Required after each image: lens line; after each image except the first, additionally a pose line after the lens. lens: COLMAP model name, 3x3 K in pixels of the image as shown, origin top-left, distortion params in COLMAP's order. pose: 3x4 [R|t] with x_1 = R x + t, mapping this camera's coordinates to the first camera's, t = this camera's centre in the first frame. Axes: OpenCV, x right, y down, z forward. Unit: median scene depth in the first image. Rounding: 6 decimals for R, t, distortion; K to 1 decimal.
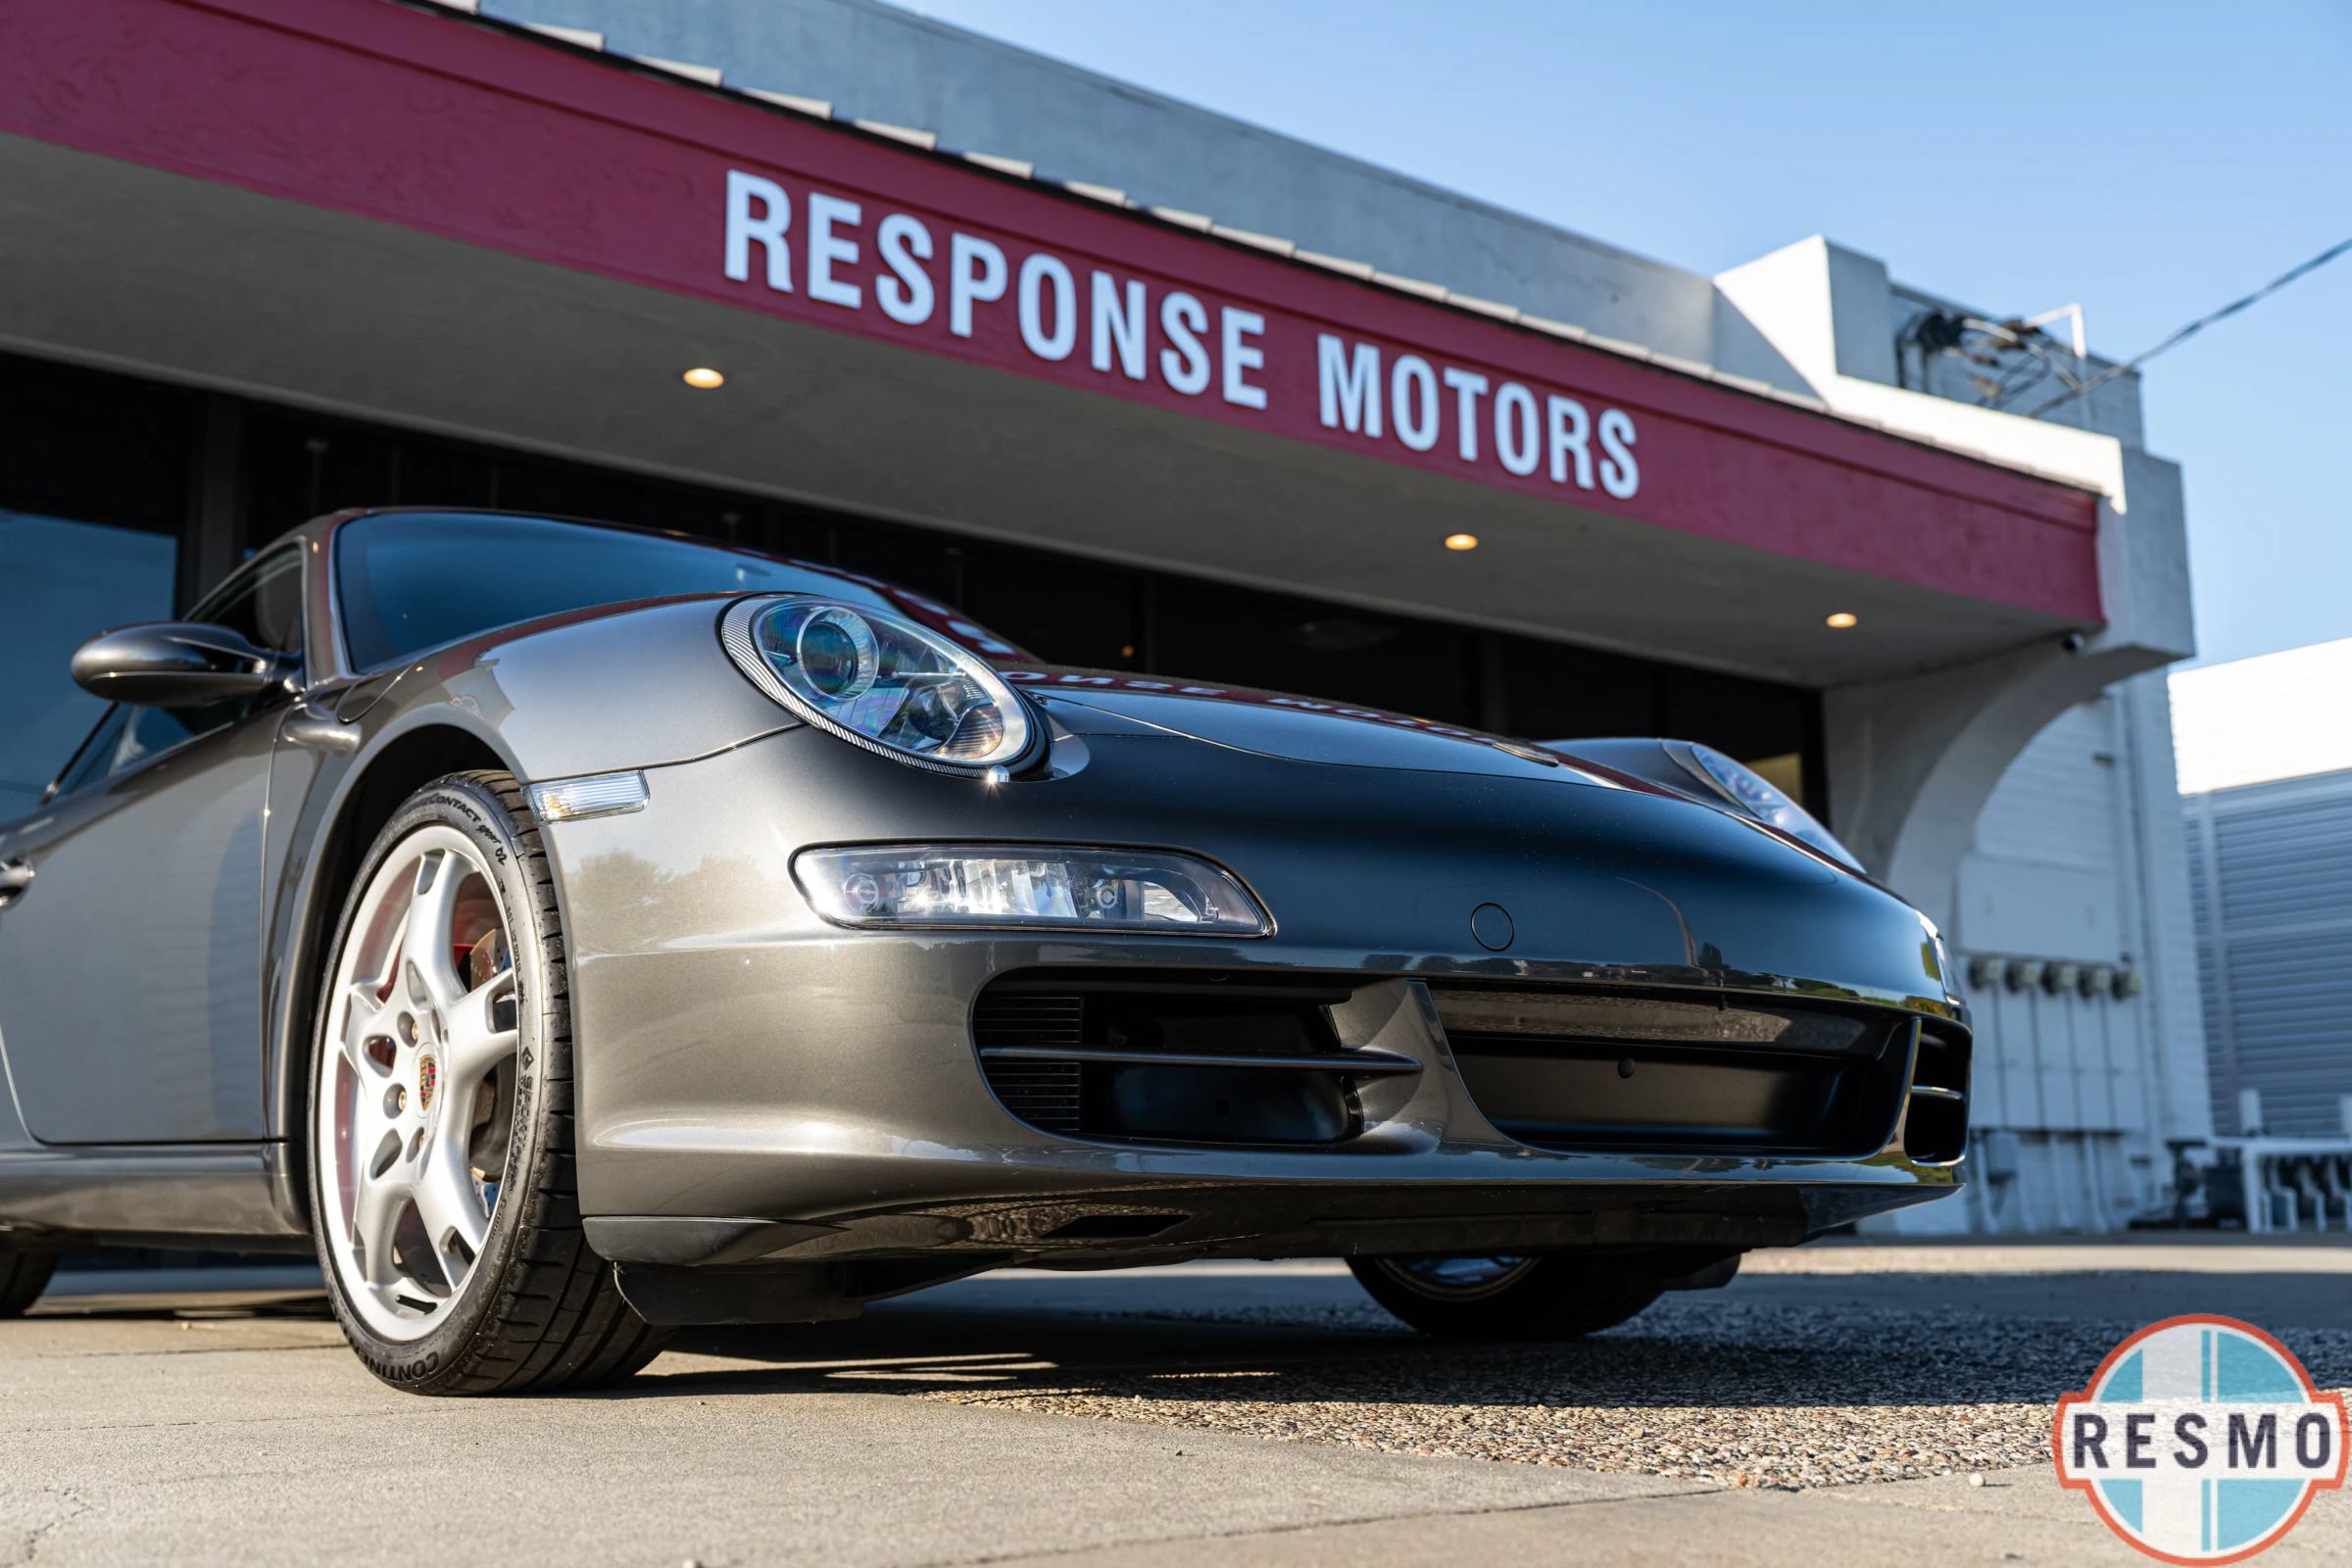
lens RADIAL K [[2565.9, 0, 1176.0], [0, 2565.9, 784.0], [0, 0, 1]] dist [0.020809, -0.004951]
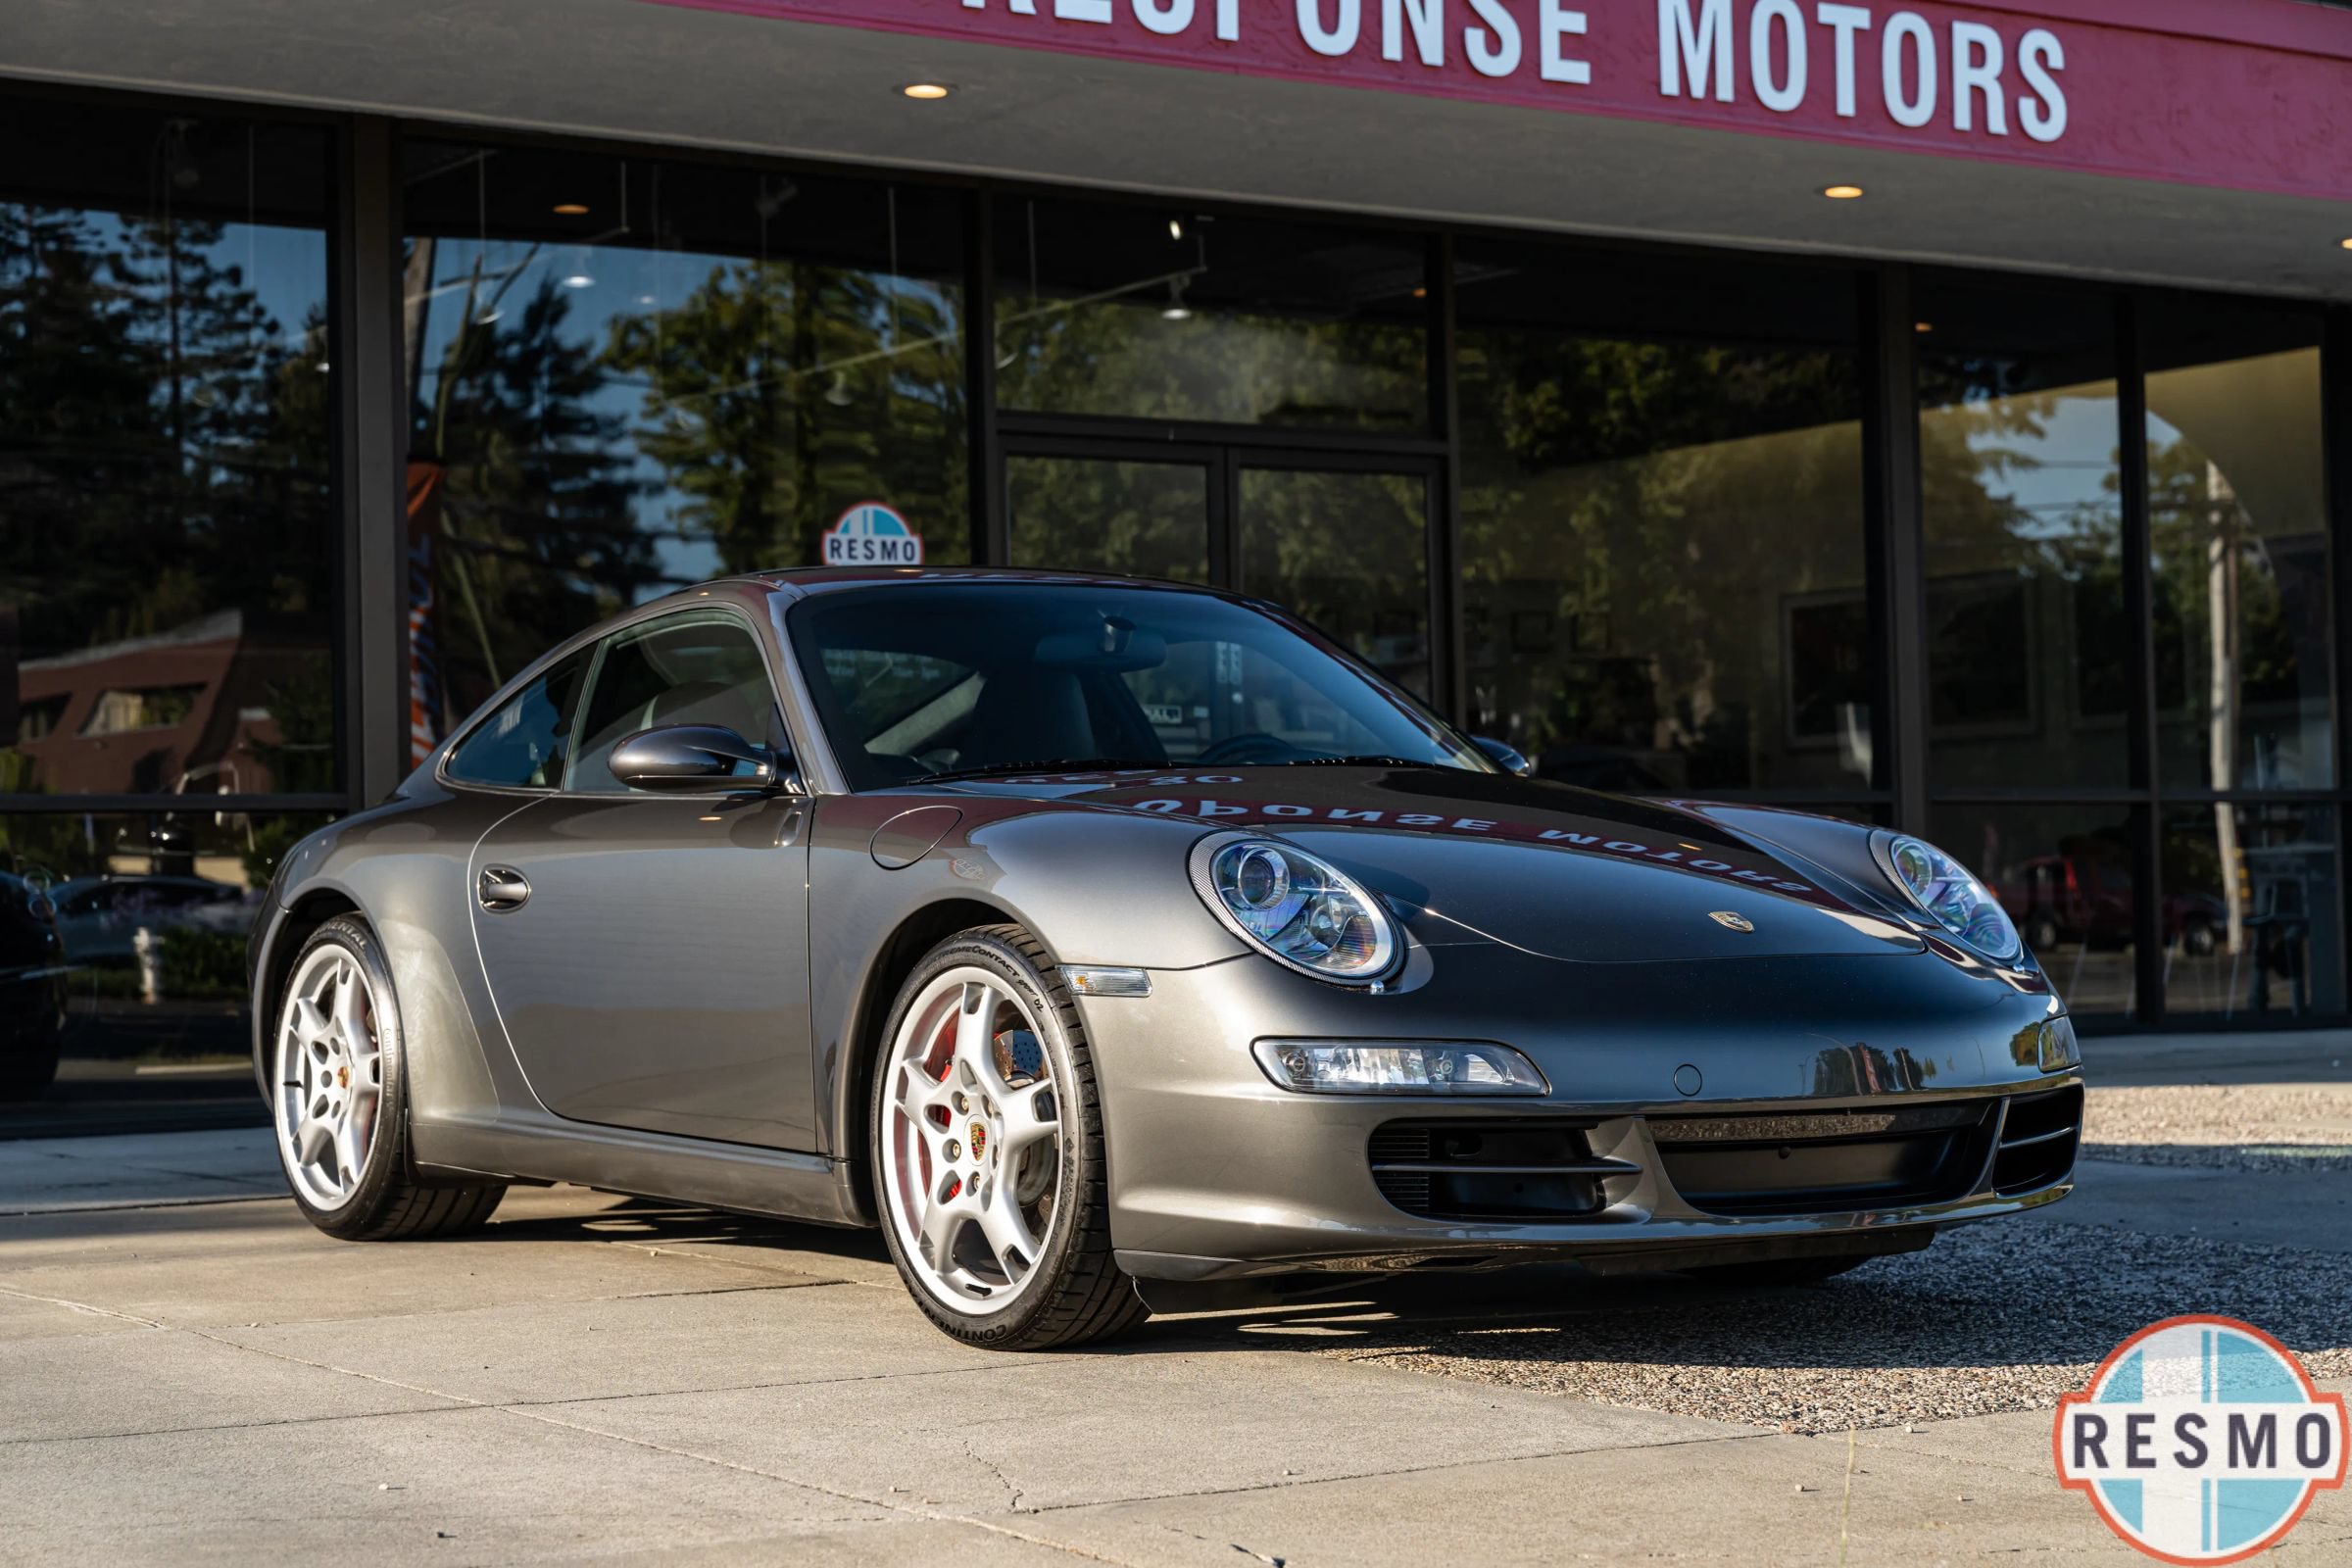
lens RADIAL K [[4098.1, 0, 1176.0], [0, 4098.1, 784.0], [0, 0, 1]] dist [-0.002872, 0.050930]
pose [[0.997135, -0.006480, -0.075371, -0.000729], [0.016937, 0.990156, 0.138937, -0.425466], [0.073729, -0.139816, 0.987429, -1.324967]]
